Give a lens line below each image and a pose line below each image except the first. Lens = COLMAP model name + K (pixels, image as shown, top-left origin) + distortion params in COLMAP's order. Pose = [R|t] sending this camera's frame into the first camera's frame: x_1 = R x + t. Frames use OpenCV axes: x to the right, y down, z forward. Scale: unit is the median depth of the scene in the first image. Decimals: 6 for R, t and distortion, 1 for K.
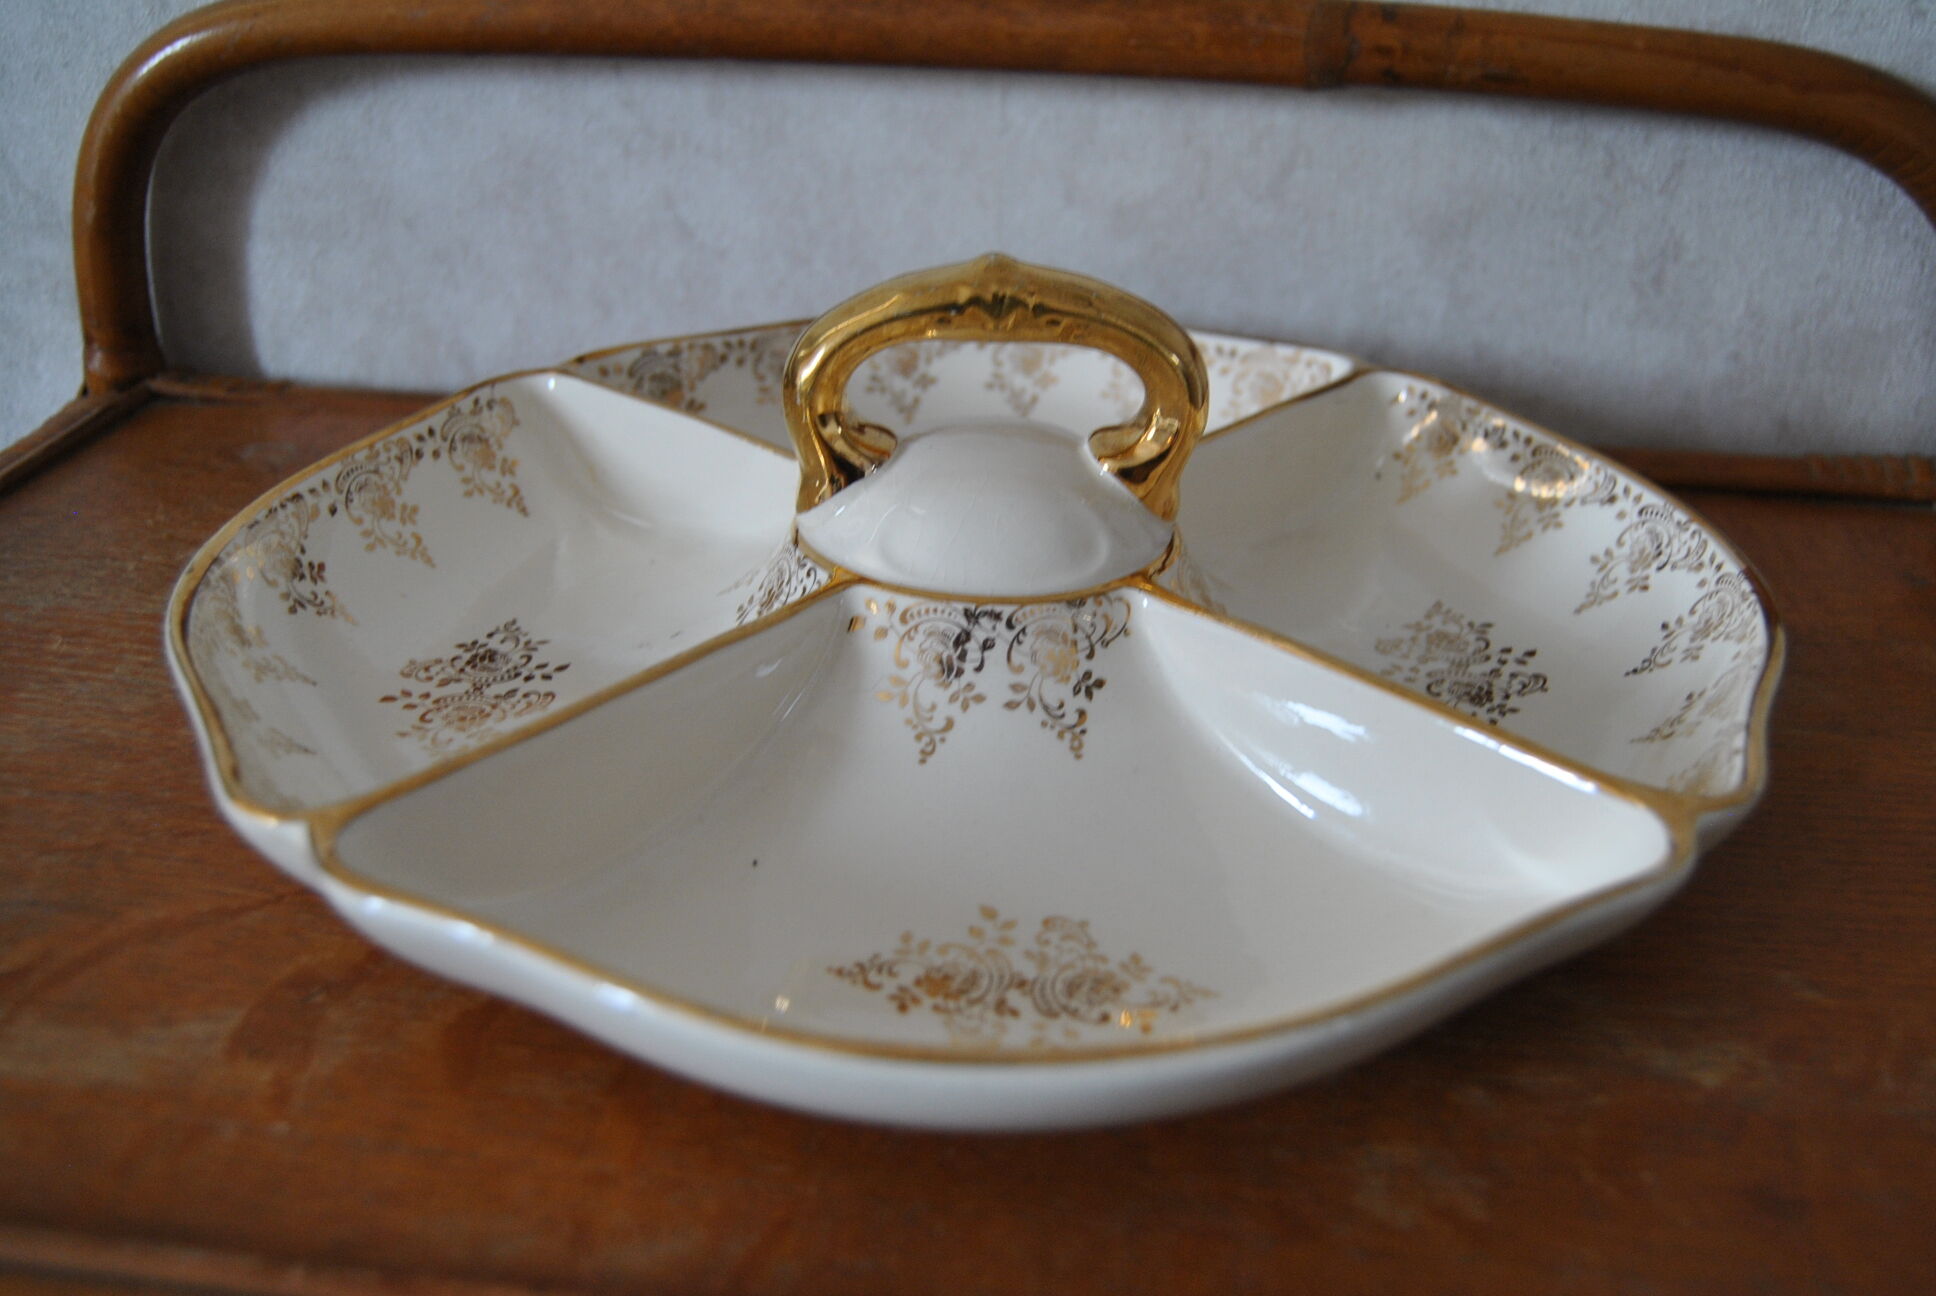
lens RADIAL K [[1748.1, 0, 968.0], [0, 1748.1, 648.0], [0, 0, 1]] dist [-0.072431, 0.001275]
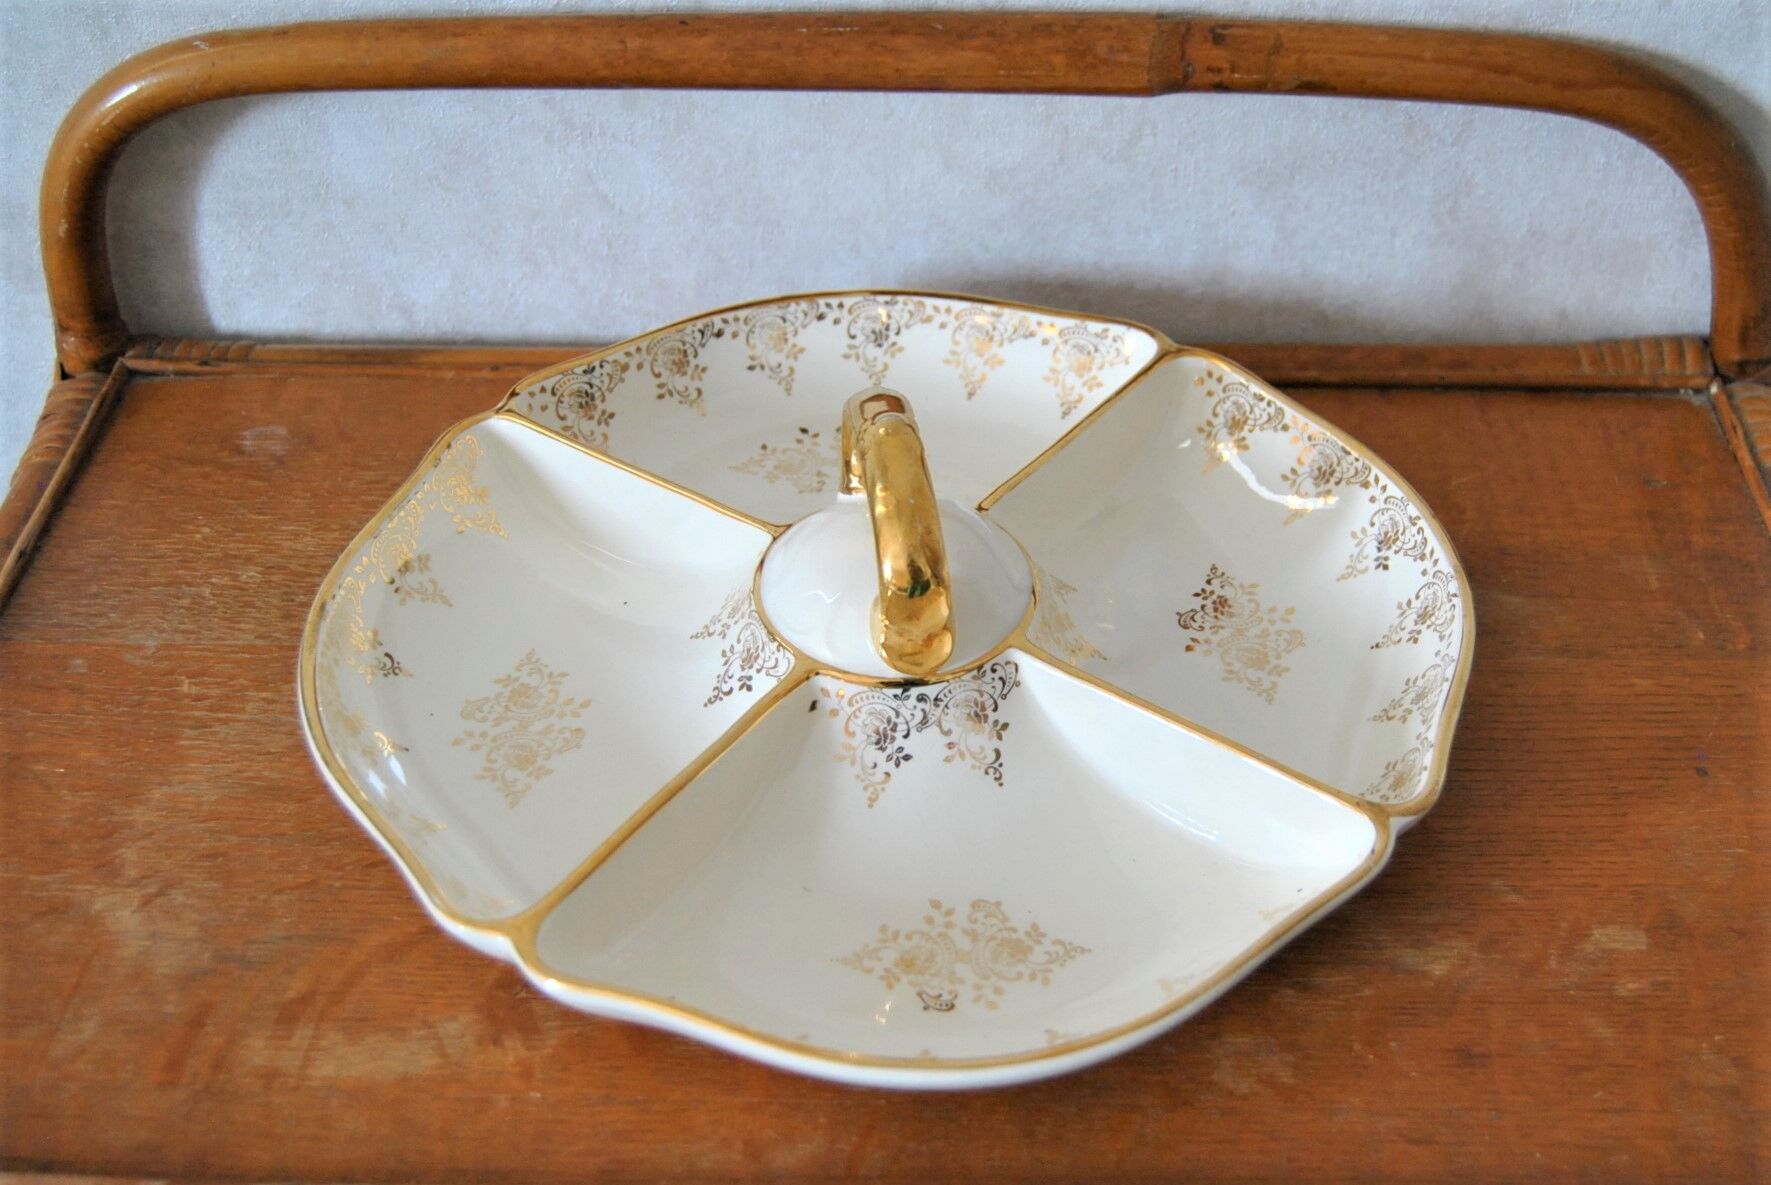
lens RADIAL K [[2102.0, 0, 914.6], [0, 2102.0, 594.8], [0, 0, 1]] dist [-0.072388, 0.022443]
pose [[0.994897, -0.080159, 0.061277, -0.077110], [0.065036, 0.973795, 0.217932, -0.313371], [-0.077141, -0.212834, 0.974038, -0.439872]]
